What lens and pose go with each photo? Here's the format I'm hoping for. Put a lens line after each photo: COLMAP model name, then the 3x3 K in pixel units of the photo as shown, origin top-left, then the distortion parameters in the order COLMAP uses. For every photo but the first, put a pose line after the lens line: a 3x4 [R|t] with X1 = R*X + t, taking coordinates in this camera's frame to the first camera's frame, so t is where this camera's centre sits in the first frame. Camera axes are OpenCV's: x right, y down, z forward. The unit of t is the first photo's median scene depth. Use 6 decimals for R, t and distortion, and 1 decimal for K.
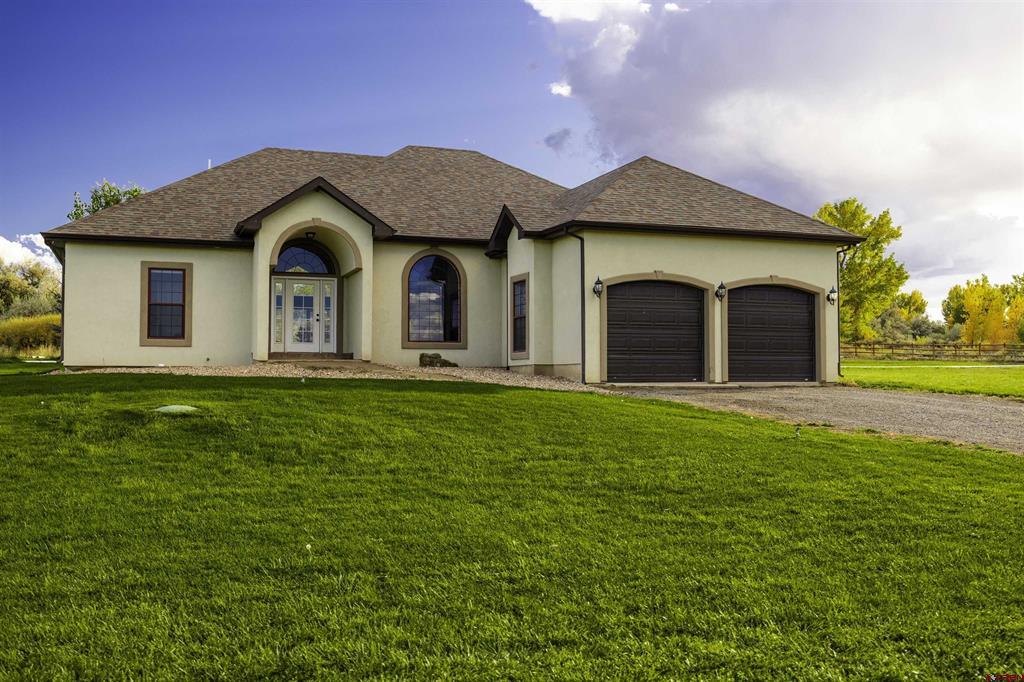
lens RADIAL K [[974.4, 0, 512.0], [0, 974.4, 341.0], [0, 0, 1]] dist [-0.010544, 0.001084]
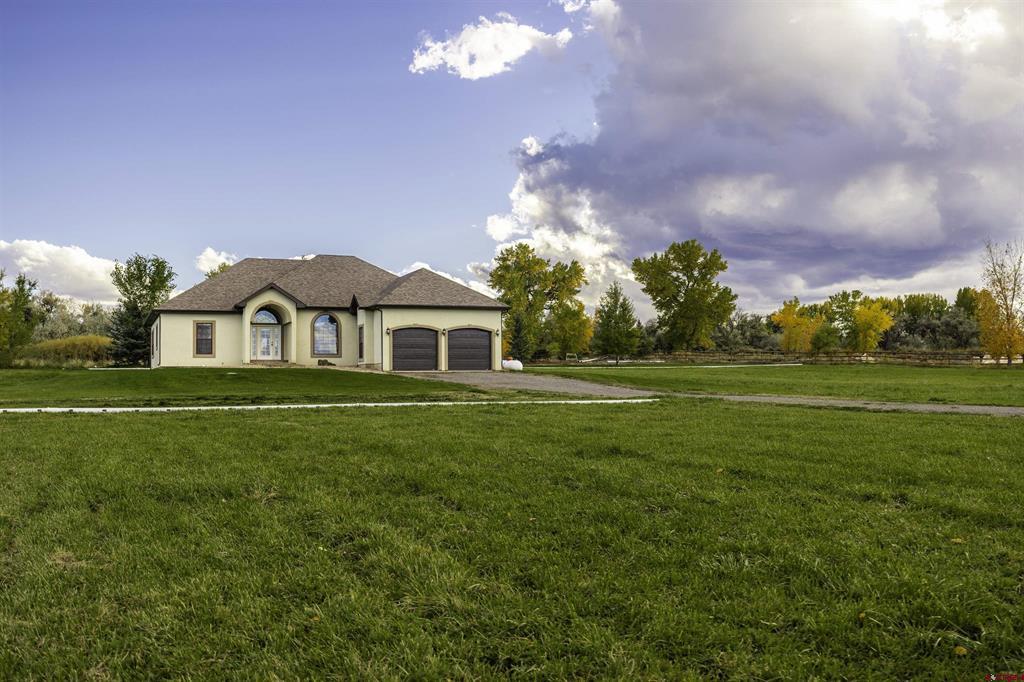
lens RADIAL K [[974.4, 0, 512.0], [0, 974.4, 341.0], [0, 0, 1]] dist [-0.010544, 0.001084]
pose [[0.999247, -0.009691, 0.037573, 0.275445], [0.010057, 0.999904, -0.009541, -0.004593], [-0.037477, 0.009911, 0.999248, -1.291453]]
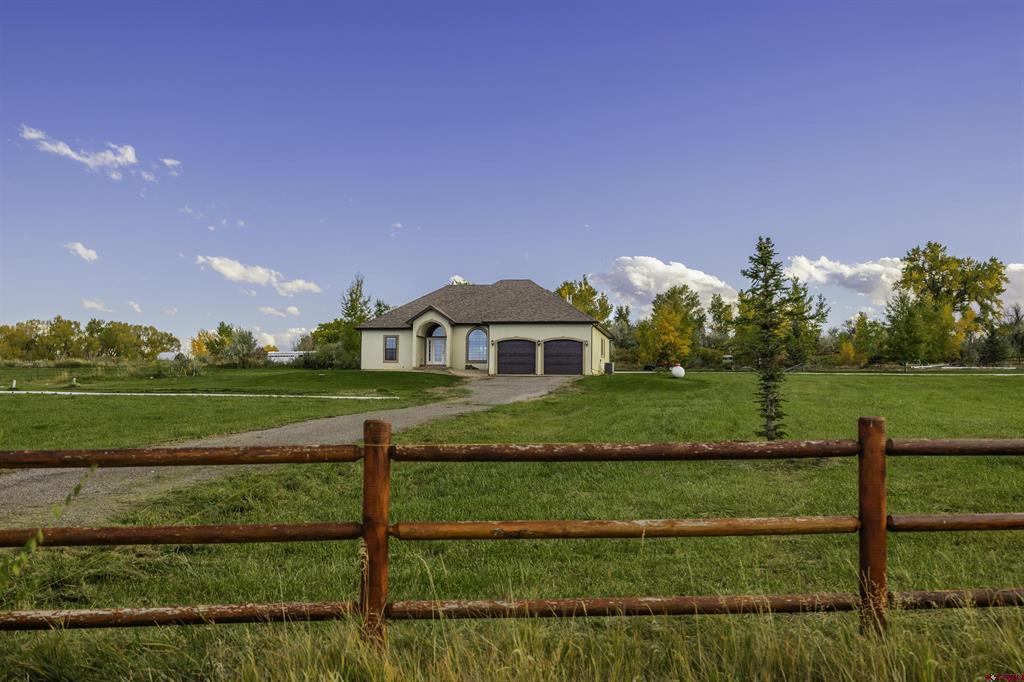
lens RADIAL K [[974.4, 0, 512.0], [0, 974.4, 341.0], [0, 0, 1]] dist [-0.010544, 0.001084]
pose [[0.871421, -0.016958, -0.490243, 1.470929], [0.009226, 0.999792, -0.018183, -0.004970], [0.490449, 0.011322, 0.871396, -1.459720]]
